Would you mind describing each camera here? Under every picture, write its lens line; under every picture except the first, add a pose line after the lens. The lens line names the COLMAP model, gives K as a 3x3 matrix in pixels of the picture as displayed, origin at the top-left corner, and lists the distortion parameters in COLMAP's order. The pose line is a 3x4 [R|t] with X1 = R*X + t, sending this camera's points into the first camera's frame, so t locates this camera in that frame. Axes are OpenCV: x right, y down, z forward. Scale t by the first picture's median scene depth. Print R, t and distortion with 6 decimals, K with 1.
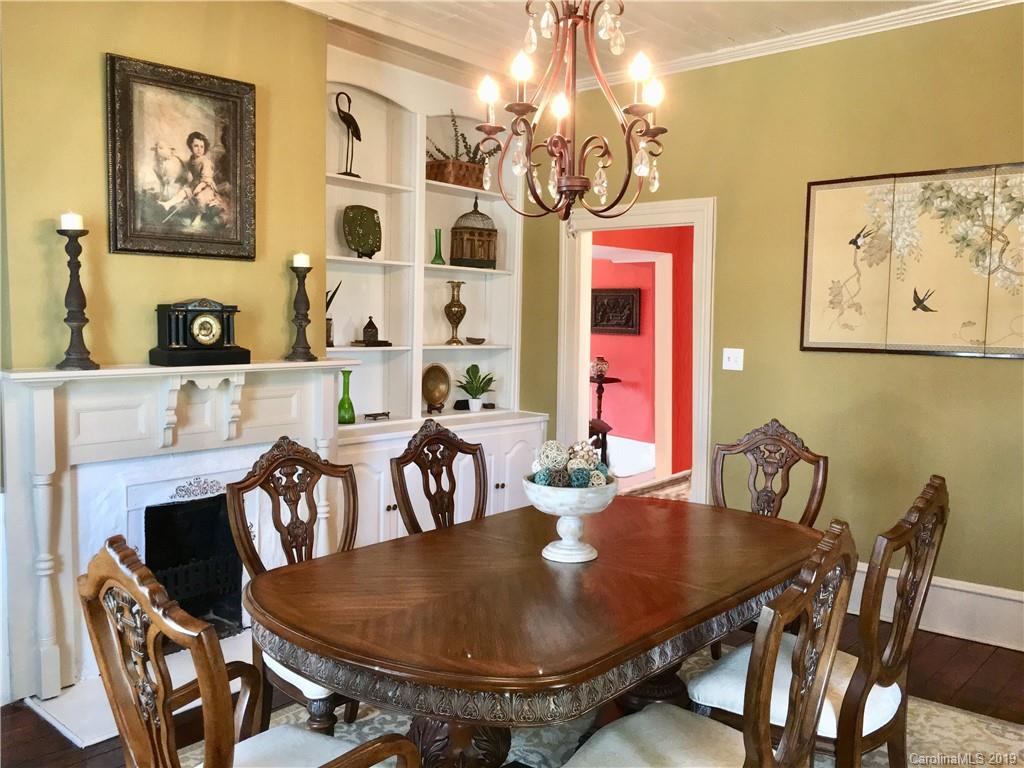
lens RADIAL K [[868.8, 0, 512.0], [0, 868.8, 384.0], [0, 0, 1]] dist [0.068920, -0.094249]
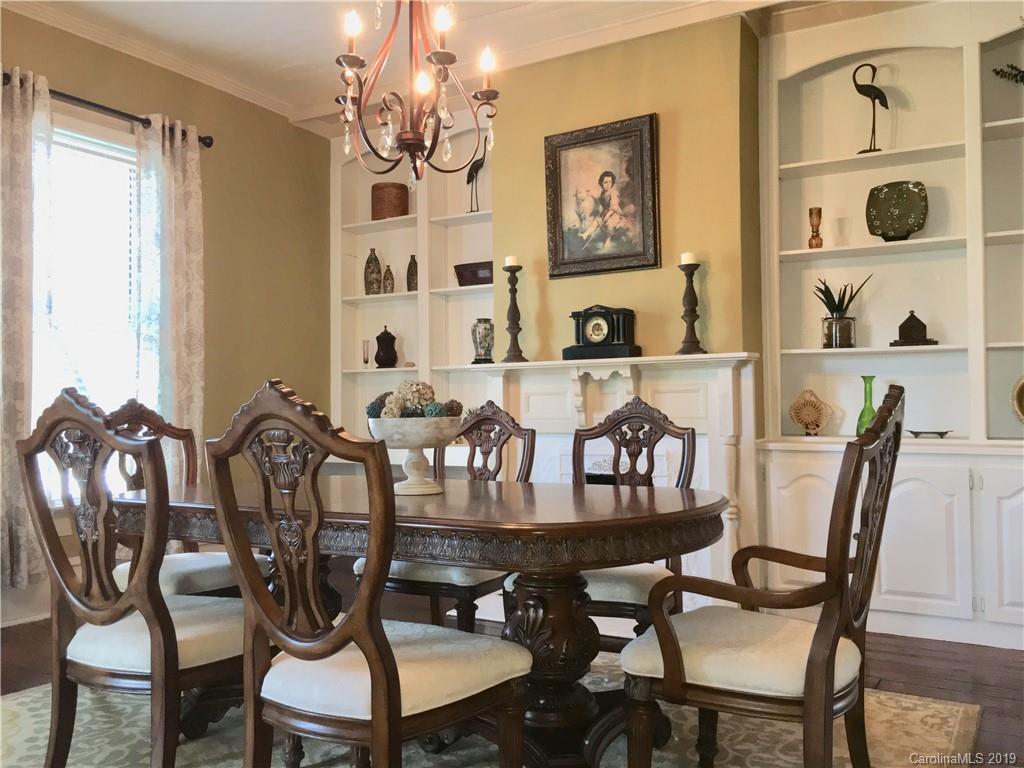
lens RADIAL K [[868.8, 0, 512.0], [0, 868.8, 384.0], [0, 0, 1]] dist [0.068920, -0.094249]
pose [[0.193423, -0.041390, -0.980242, 0.804915], [-0.059859, 0.996751, -0.053899, 0.084305], [0.979288, 0.069101, 0.190317, 0.660292]]
